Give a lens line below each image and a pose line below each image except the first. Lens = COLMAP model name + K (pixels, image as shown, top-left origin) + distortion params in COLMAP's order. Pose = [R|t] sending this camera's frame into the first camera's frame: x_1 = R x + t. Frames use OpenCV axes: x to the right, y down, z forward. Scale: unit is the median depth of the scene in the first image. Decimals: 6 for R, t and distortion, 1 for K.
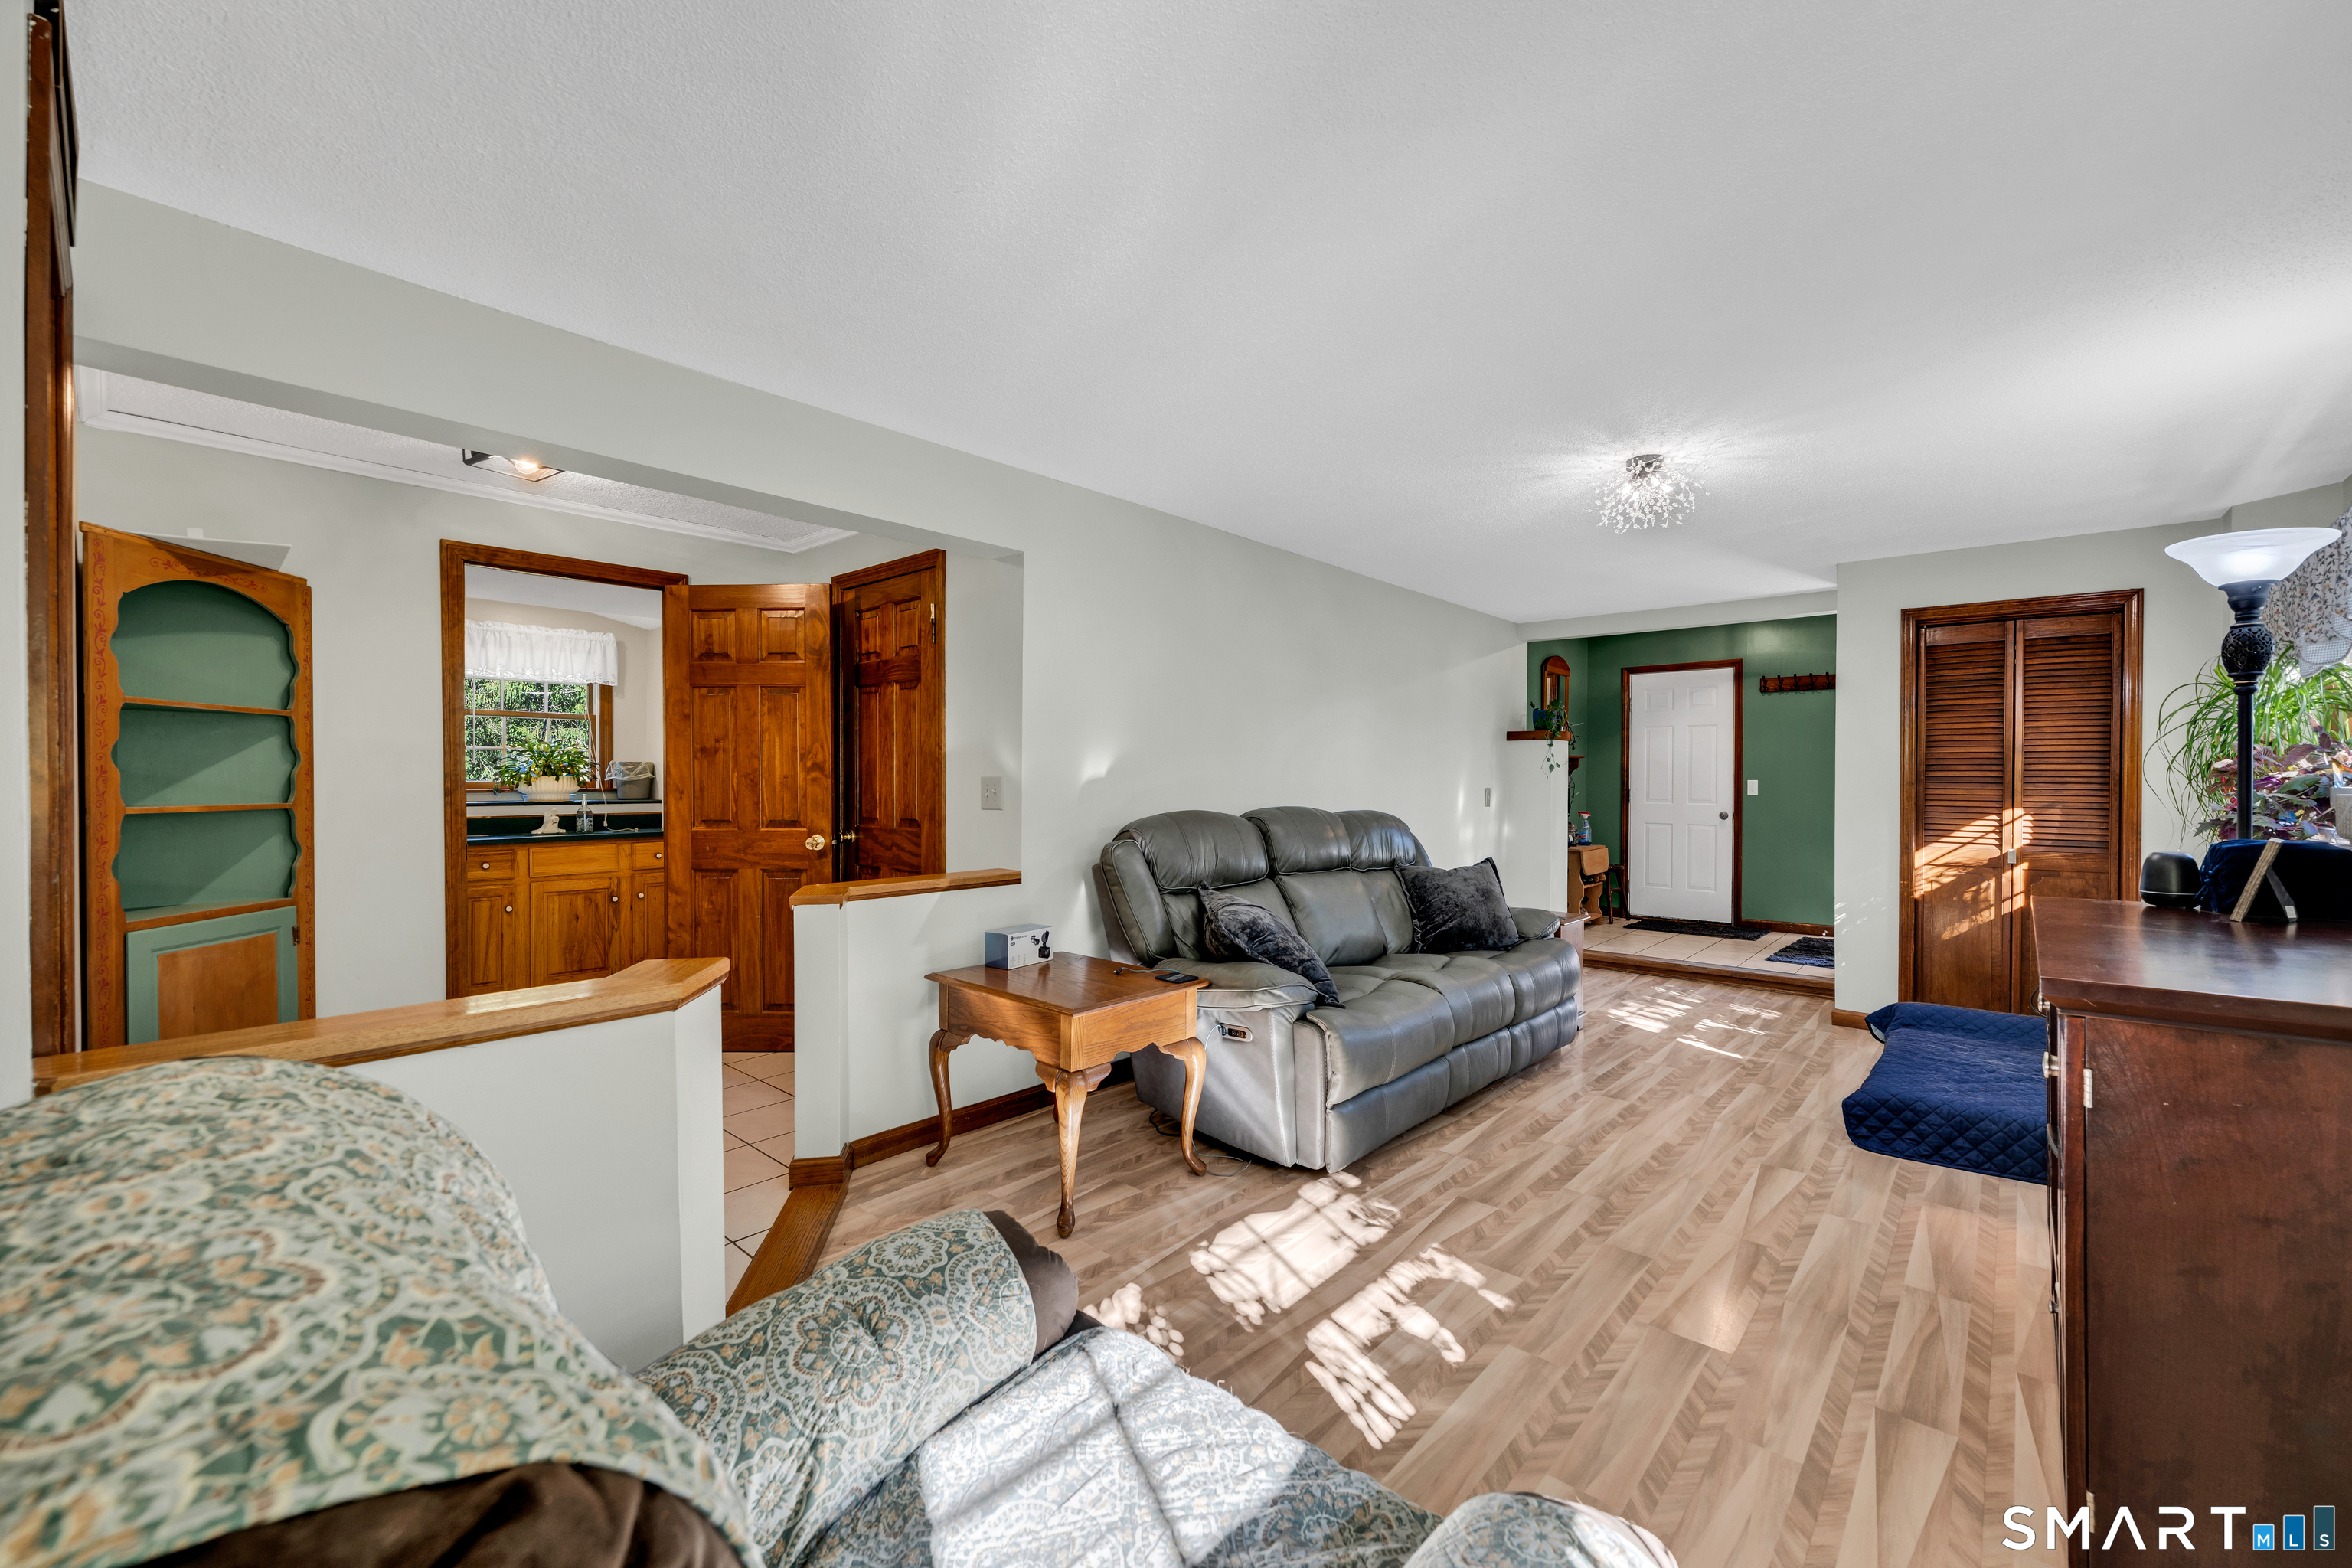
lens RADIAL K [[935.7, 0, 1178.1], [0, 935.7, 783.8], [0, 0, 1]] dist [0.000483, 0.000027]
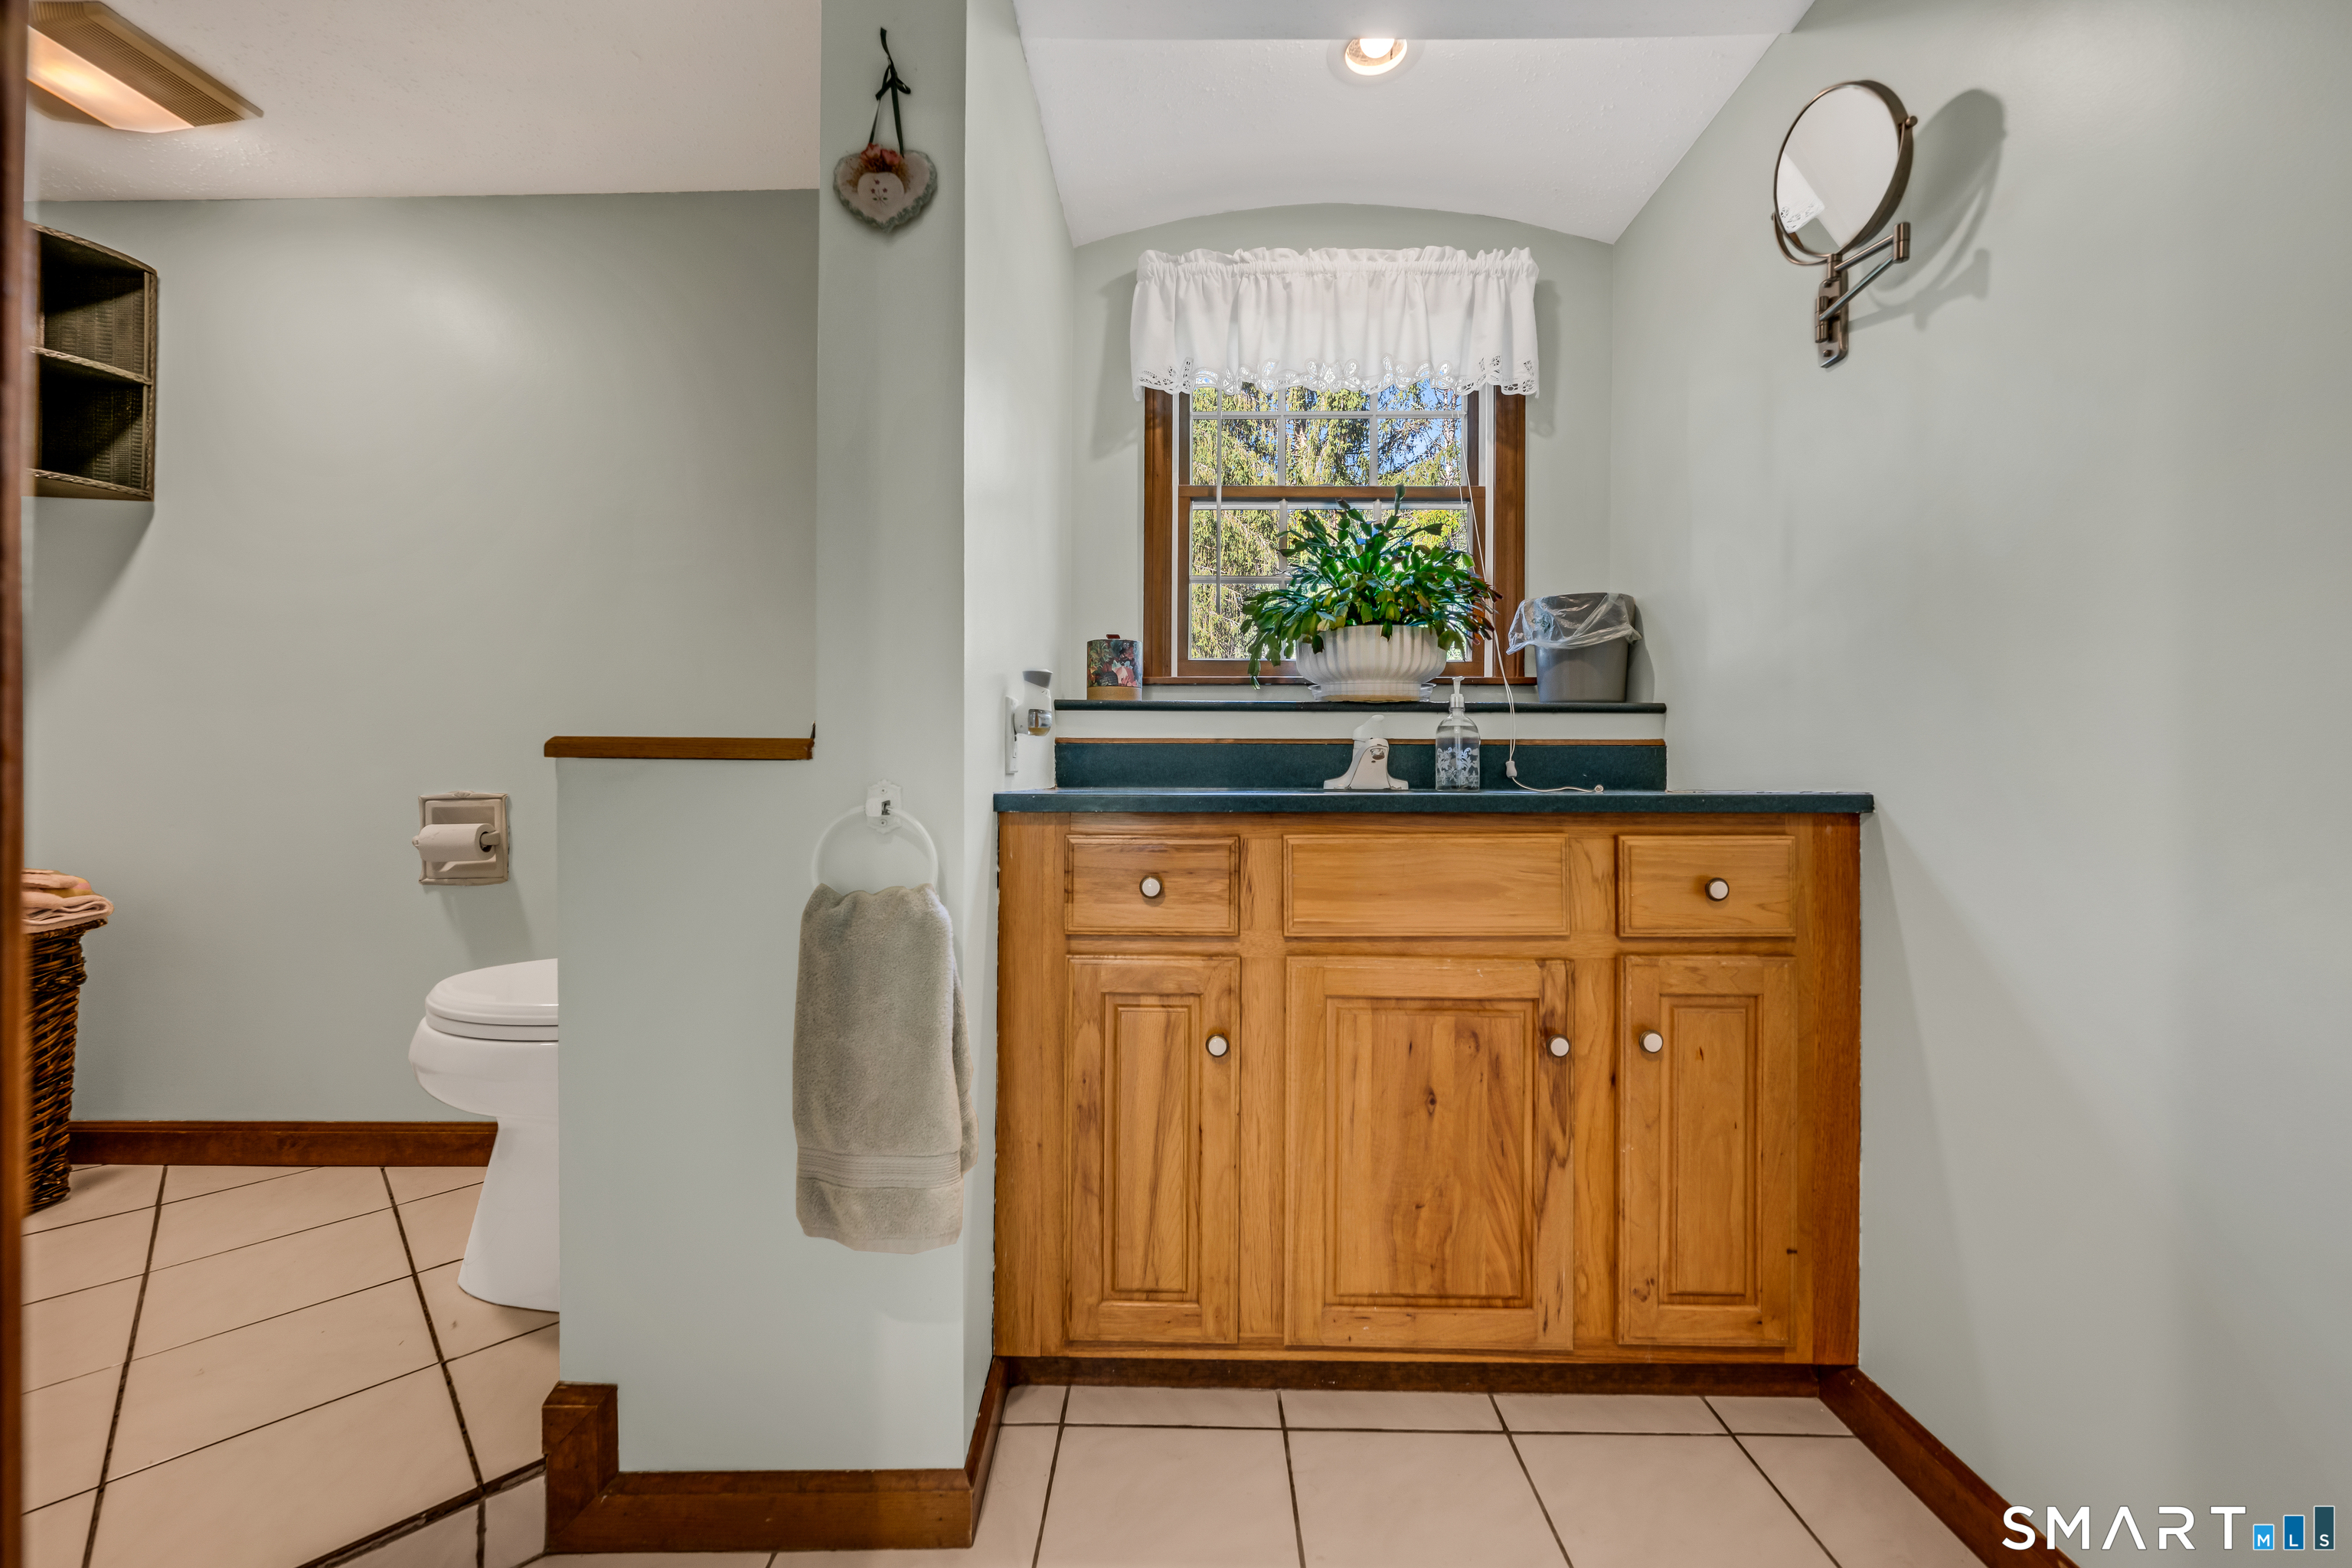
lens RADIAL K [[935.7, 0, 1176.1], [0, 935.7, 767.3], [0, 0, 1]] dist [0.000483, 0.000027]
pose [[0.654574, 0.001872, -0.755996, -0.465312], [-0.005330, 0.999984, -0.002138, 0.046110], [0.755979, 0.005429, 0.654573, 0.734064]]
